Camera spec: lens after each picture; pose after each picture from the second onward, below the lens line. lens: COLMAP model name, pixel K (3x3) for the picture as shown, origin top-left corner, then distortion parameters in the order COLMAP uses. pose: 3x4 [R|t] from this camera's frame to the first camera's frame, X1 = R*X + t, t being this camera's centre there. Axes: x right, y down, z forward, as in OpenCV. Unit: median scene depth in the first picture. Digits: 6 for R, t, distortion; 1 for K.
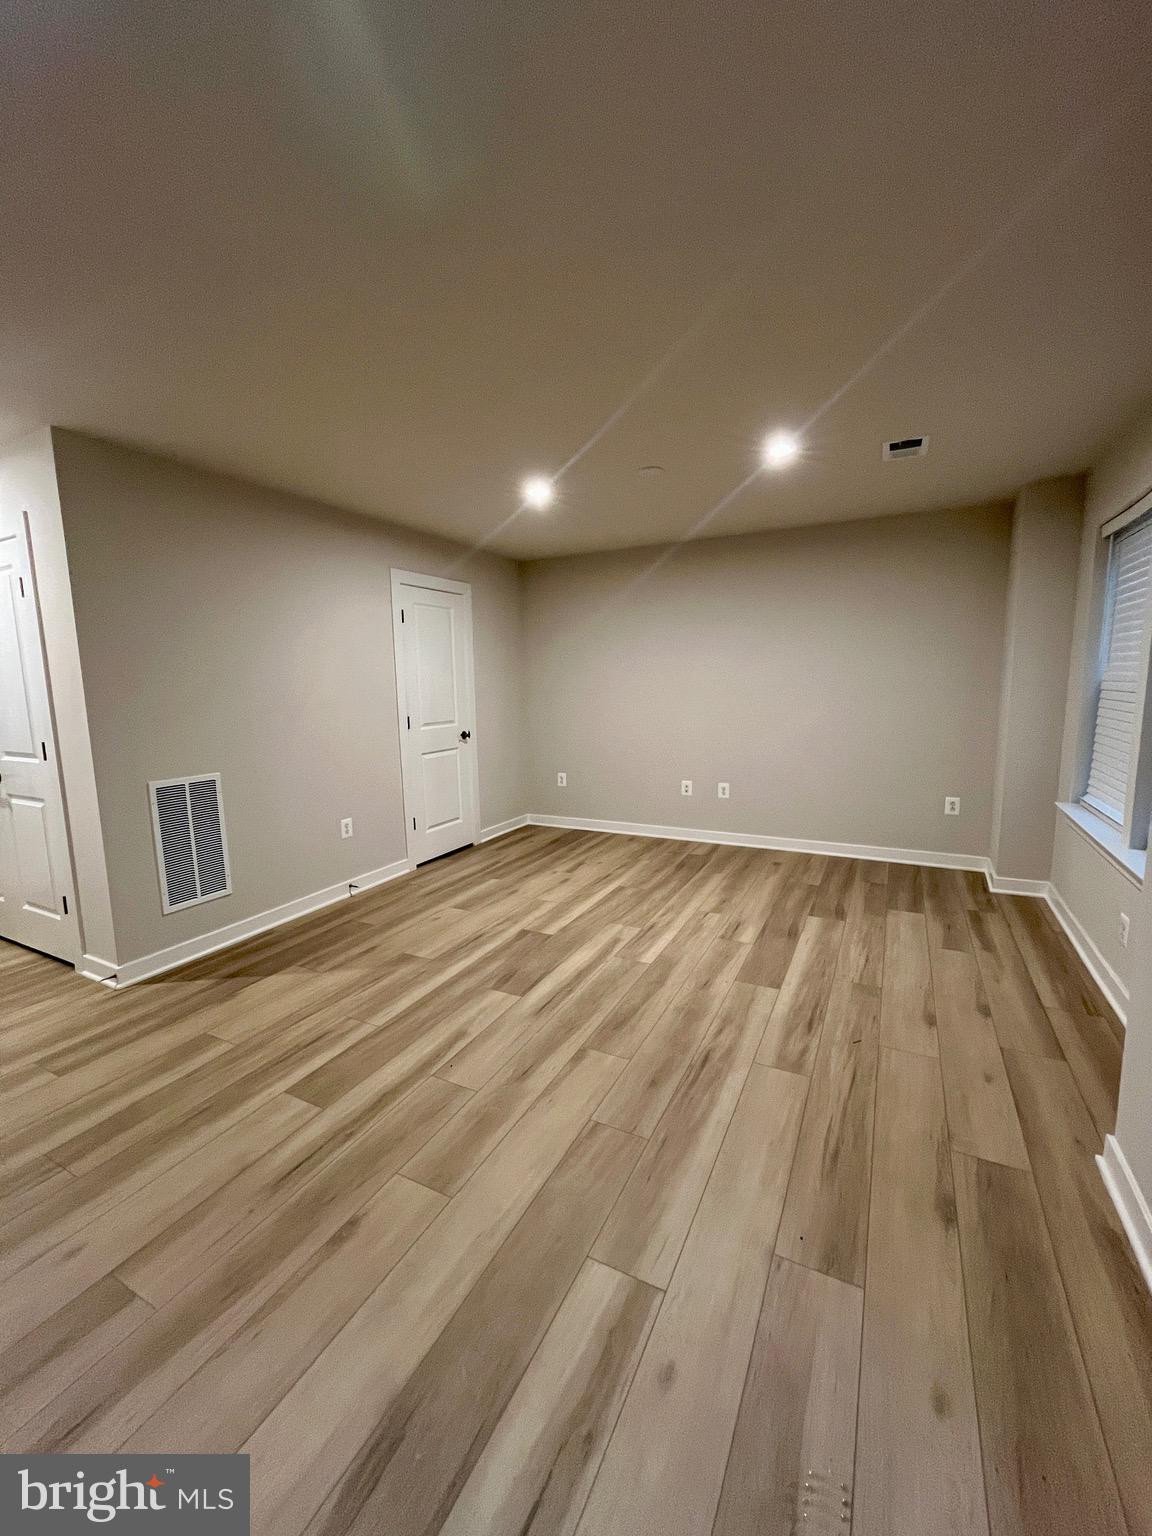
lens RADIAL K [[623.0, 0, 609.5], [0, 623.0, 761.7], [0, 0, 1]] dist [-0.004454, 0.001202]
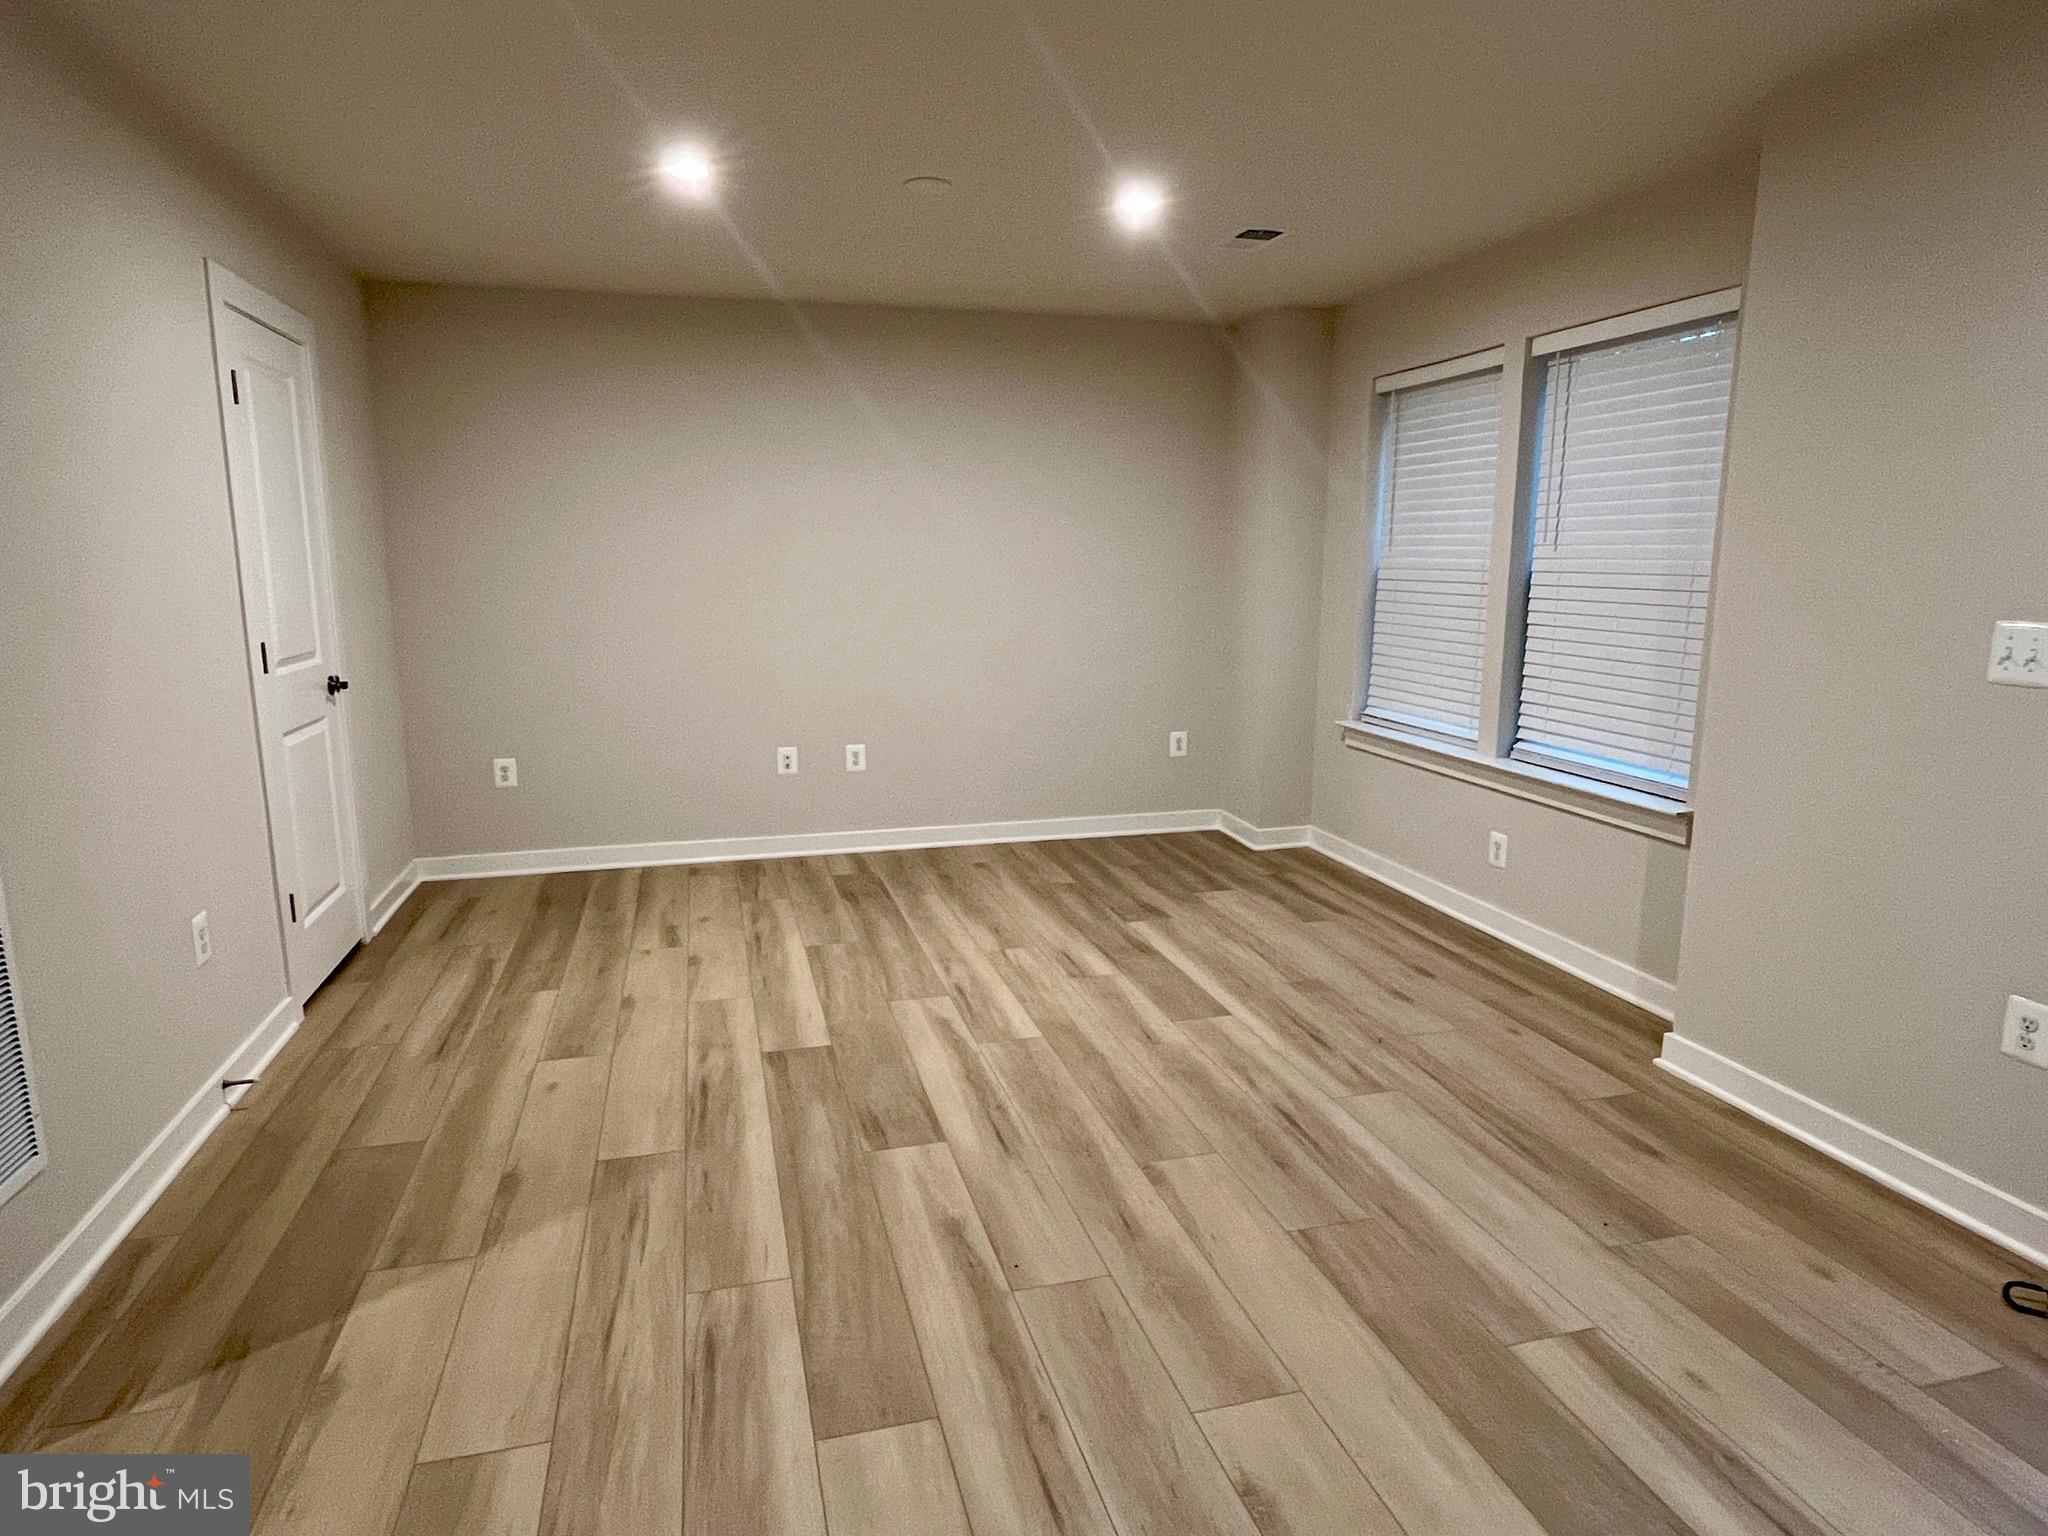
lens RADIAL K [[1152.0, 0, 1036.4], [0, 1152.0, 758.3], [0, 0, 1]] dist [-0.000668, -0.002647]
pose [[0.747462, -0.098534, 0.656957, -0.564768], [0.075686, 0.995131, 0.063141, -0.010785], [-0.659979, 0.002527, 0.751280, 0.150466]]
